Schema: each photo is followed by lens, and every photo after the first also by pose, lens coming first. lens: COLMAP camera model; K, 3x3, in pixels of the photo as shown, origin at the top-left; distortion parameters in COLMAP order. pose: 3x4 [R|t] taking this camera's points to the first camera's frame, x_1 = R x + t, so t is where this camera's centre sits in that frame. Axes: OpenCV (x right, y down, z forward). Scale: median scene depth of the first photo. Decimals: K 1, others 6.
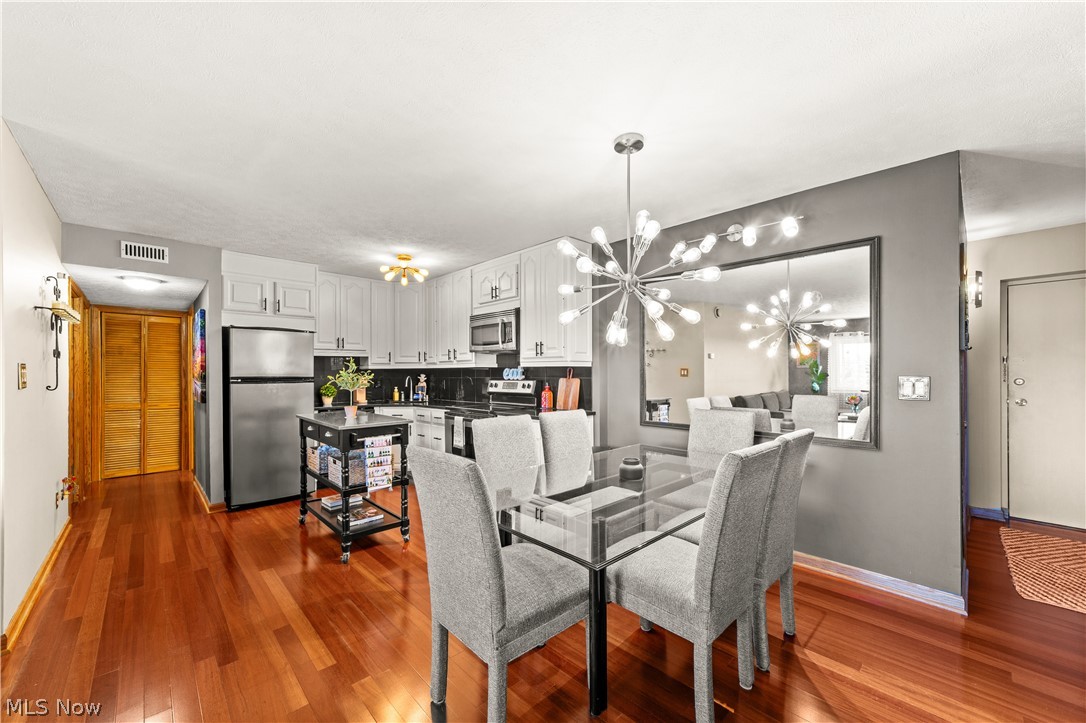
lens RADIAL K [[418.1, 0, 535.6], [0, 418.1, 369.9], [0, 0, 1]] dist [-0.019191, 0.007765]
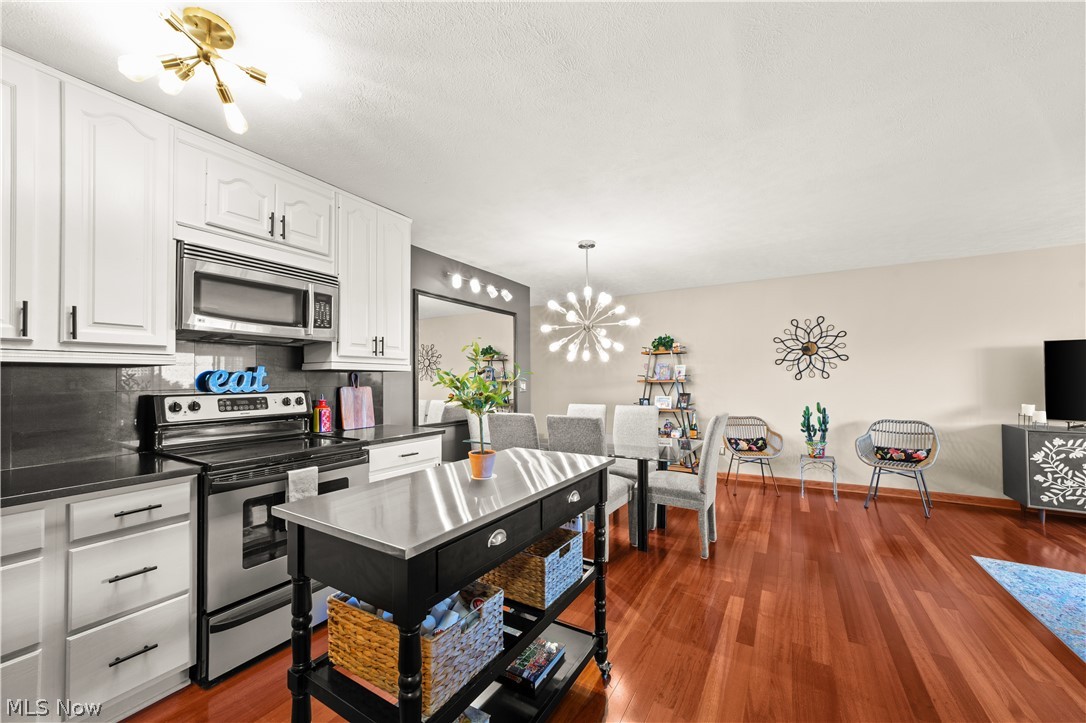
lens RADIAL K [[418.1, 0, 535.6], [0, 418.1, 369.9], [0, 0, 1]] dist [-0.019191, 0.007765]
pose [[-0.265298, 0.025649, 0.963825, -0.703306], [-0.001463, 0.999634, -0.027005, 0.009761], [-0.964165, -0.008574, -0.265164, 0.851966]]
